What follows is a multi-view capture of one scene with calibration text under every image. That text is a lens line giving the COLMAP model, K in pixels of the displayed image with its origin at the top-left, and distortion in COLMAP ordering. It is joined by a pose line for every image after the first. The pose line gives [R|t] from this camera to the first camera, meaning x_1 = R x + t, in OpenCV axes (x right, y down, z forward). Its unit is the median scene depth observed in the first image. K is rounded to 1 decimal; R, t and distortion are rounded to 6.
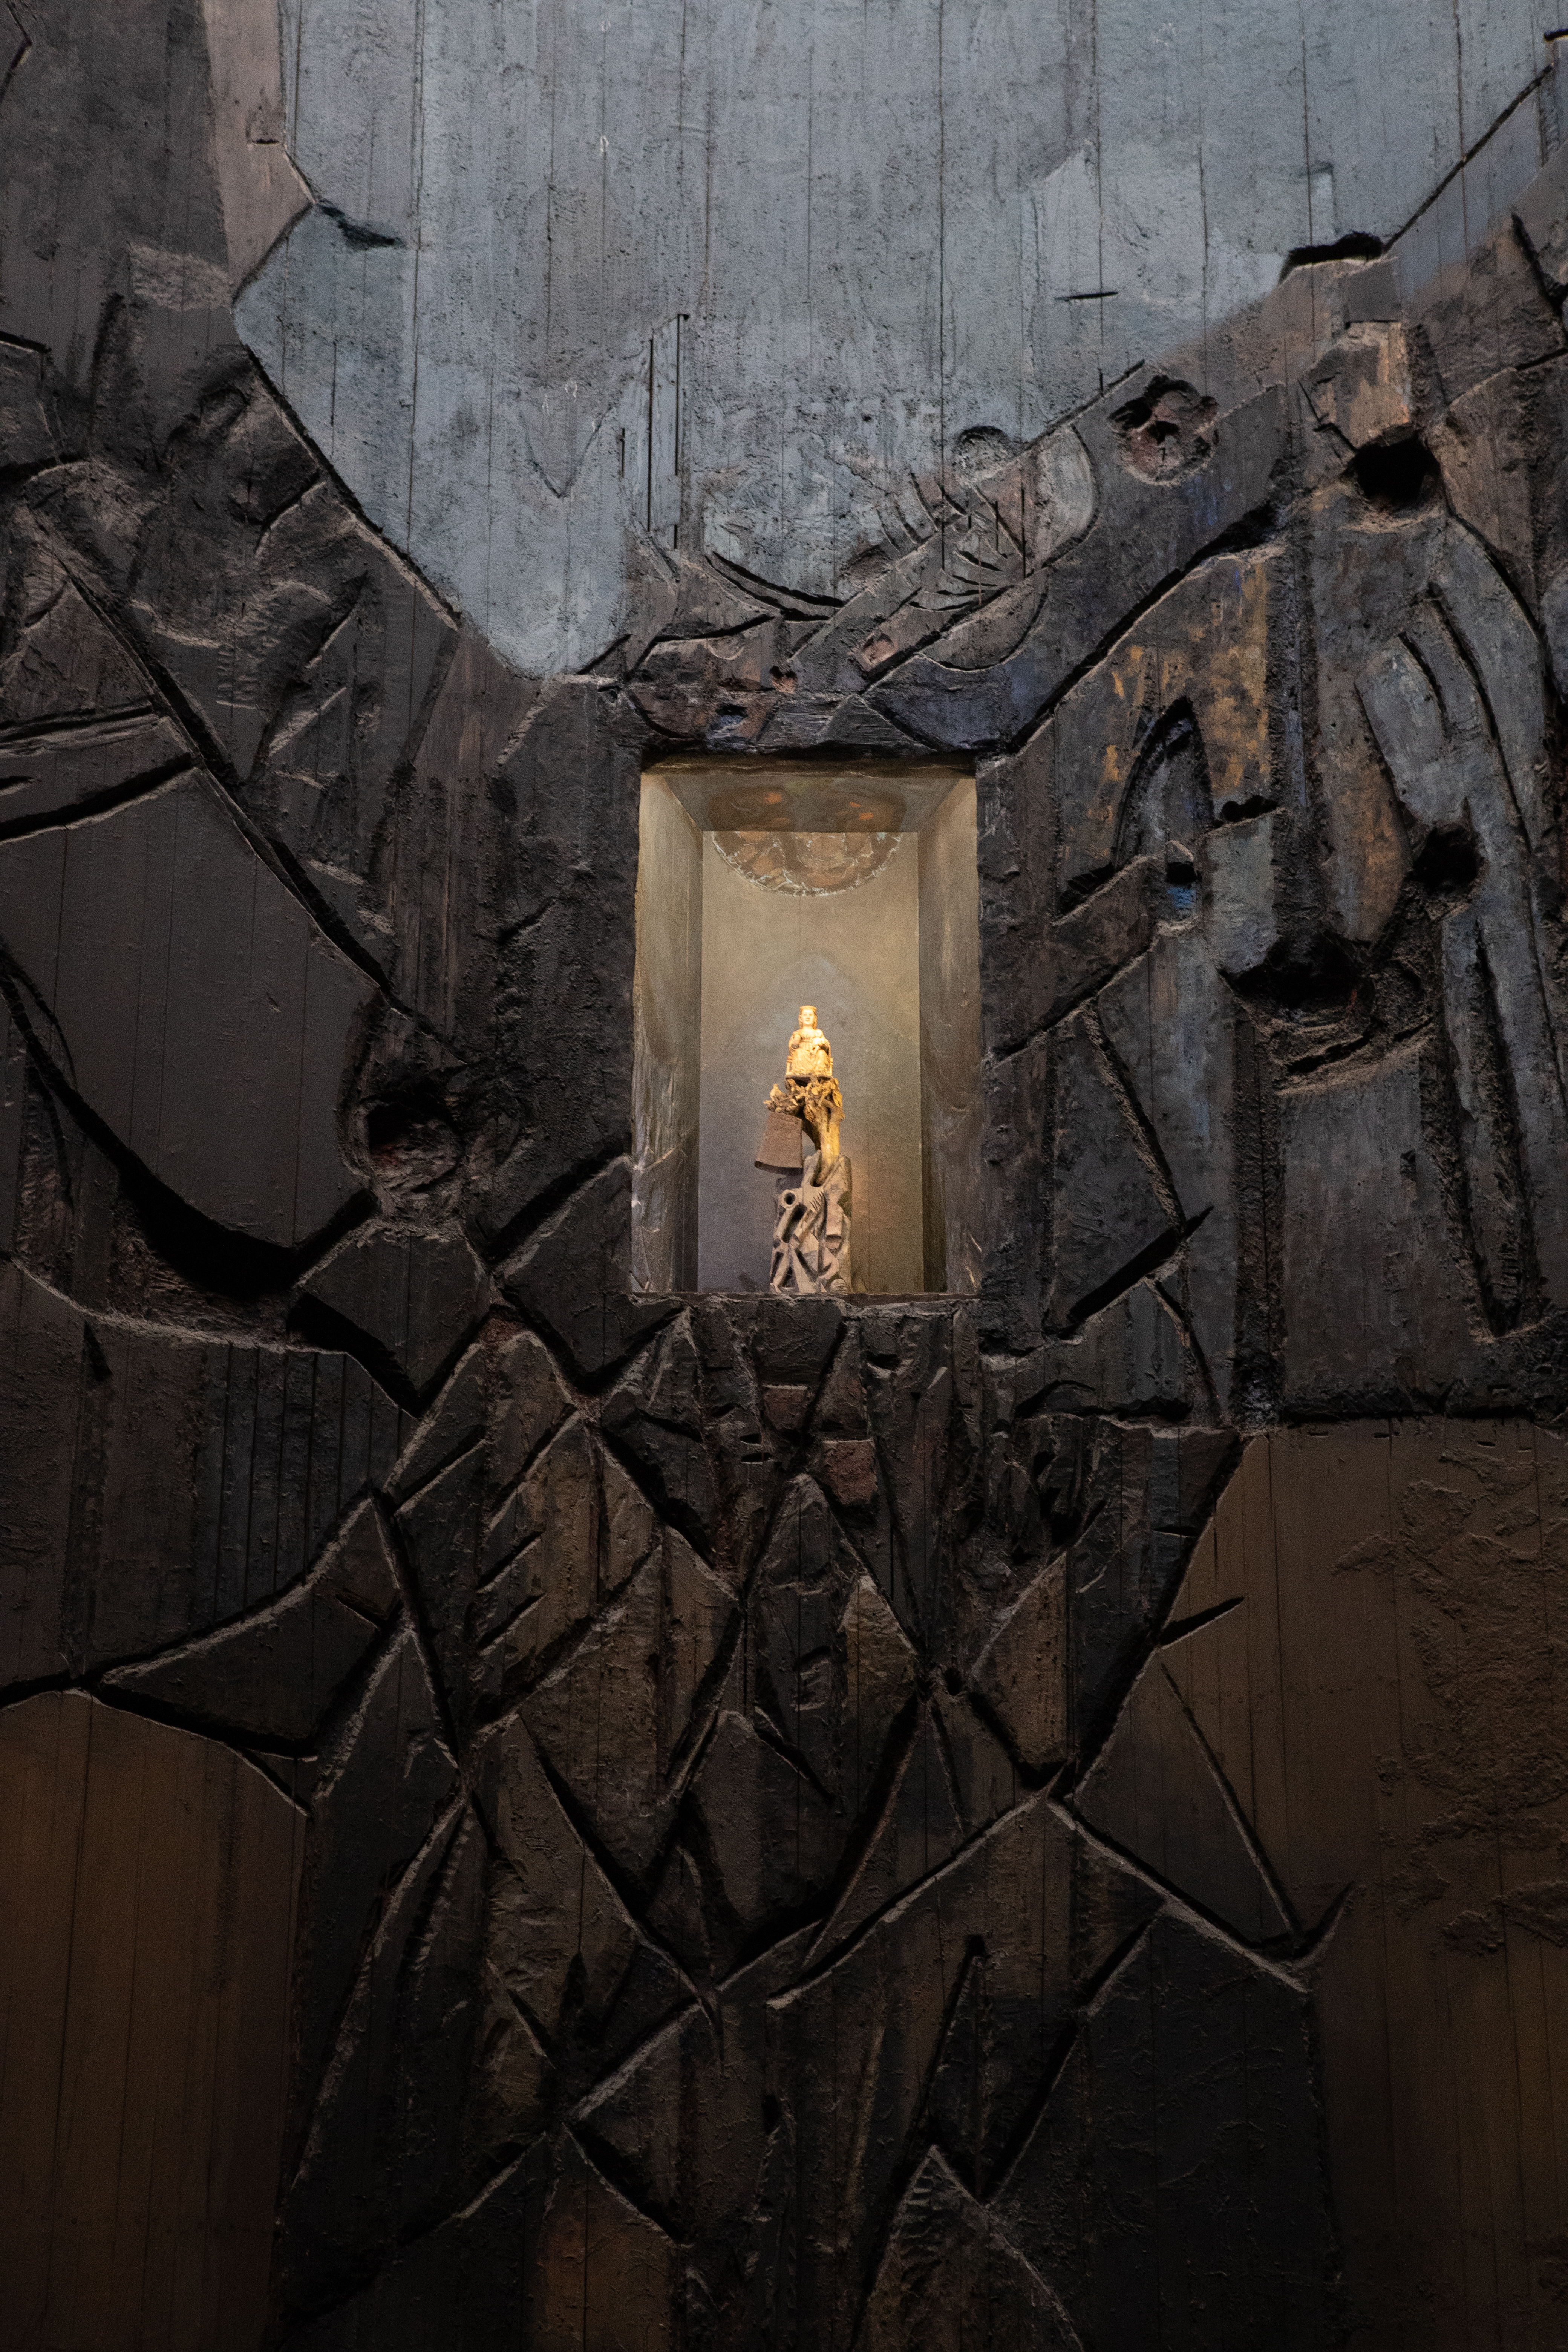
lens RADIAL K [[4625.5, 0, 772.7], [0, 4625.5, 1177.6], [0, 0, 1]] dist [0.164657, 0.000000]
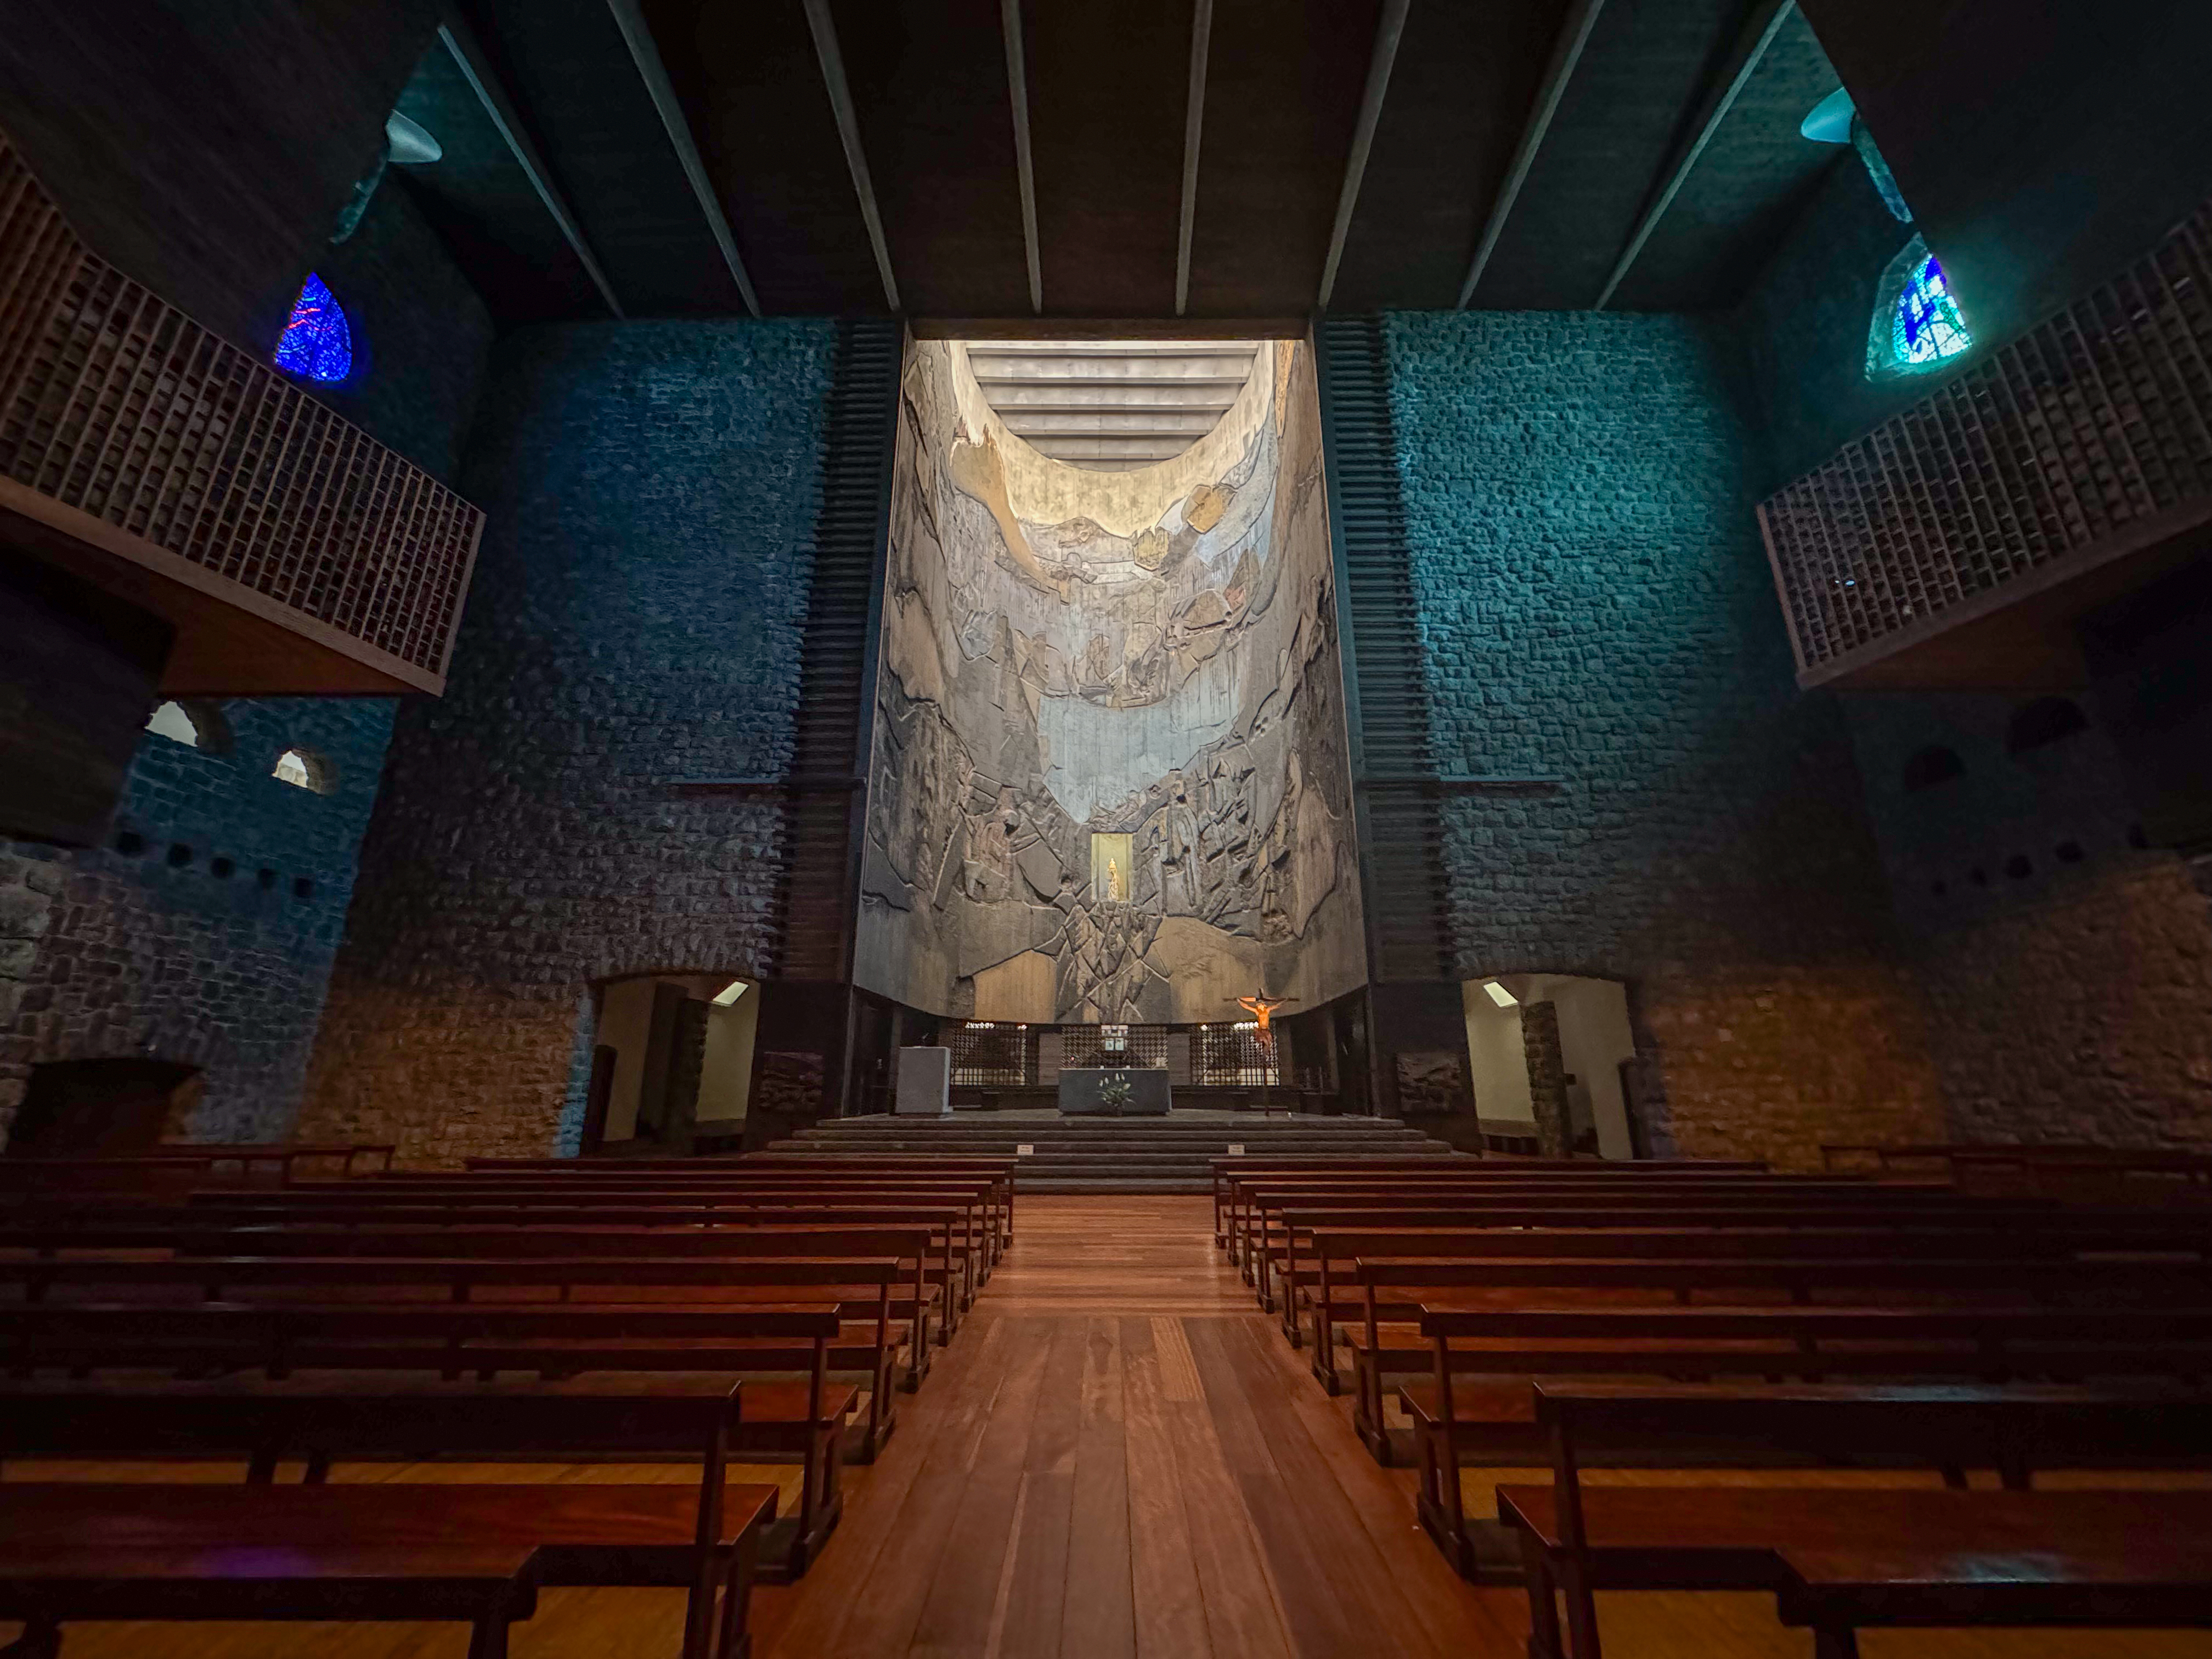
lens RADIAL K [[886.8, 0, 1103.6], [0, 886.8, 831.2], [0, 0, 1]] dist [0.000127, 0.000006]
pose [[0.999946, -0.009213, -0.004719, 0.000012], [0.009612, 0.995606, 0.093144, -0.255780], [0.003840, -0.093184, 0.995641, -0.627195]]
